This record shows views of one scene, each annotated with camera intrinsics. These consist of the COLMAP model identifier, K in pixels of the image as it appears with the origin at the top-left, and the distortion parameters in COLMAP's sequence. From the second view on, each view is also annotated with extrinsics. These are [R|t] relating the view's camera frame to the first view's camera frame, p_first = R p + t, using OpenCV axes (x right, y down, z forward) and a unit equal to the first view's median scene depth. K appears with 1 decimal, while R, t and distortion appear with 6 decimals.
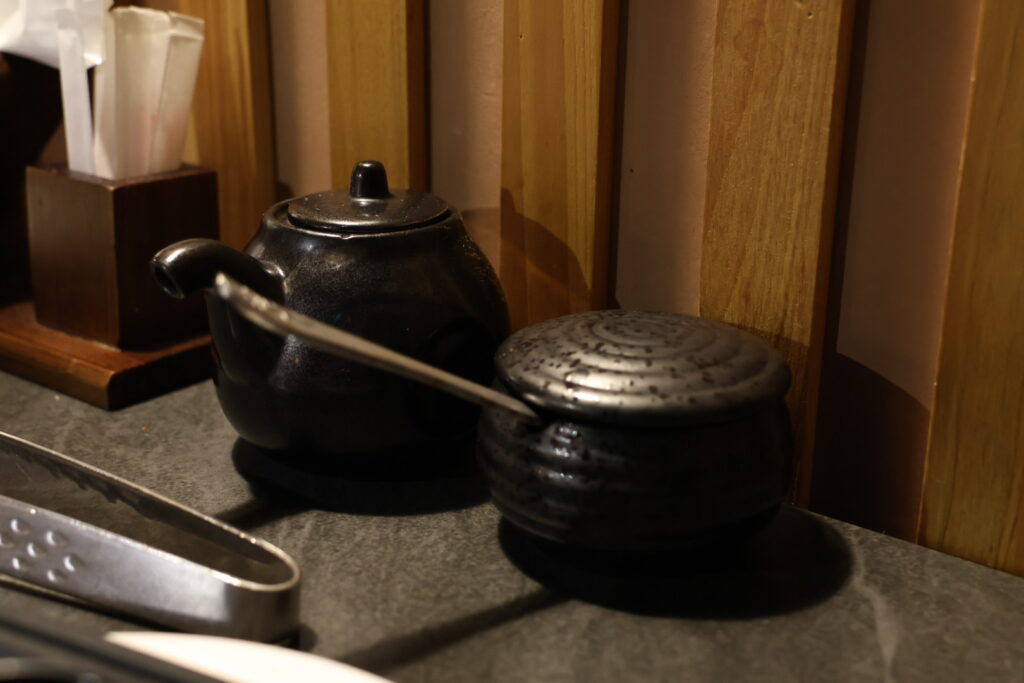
lens RADIAL K [[1451.4, 0, 512.0], [0, 1451.4, 341.5], [0, 0, 1]] dist [0.083188, 0.041260]
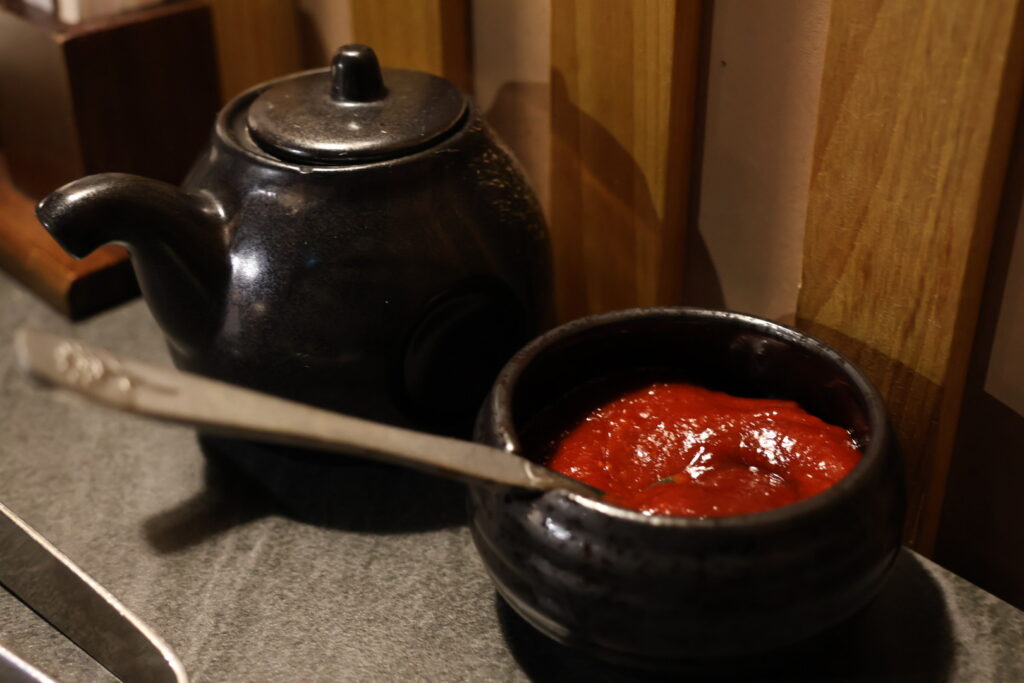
lens RADIAL K [[1451.4, 0, 512.0], [0, 1451.4, 341.5], [0, 0, 1]] dist [0.083188, 0.041260]
pose [[0.987998, 0.058450, -0.142981, 0.097446], [-0.022320, 0.969949, 0.242284, -0.168720], [0.152846, -0.236185, 0.959612, 0.297485]]
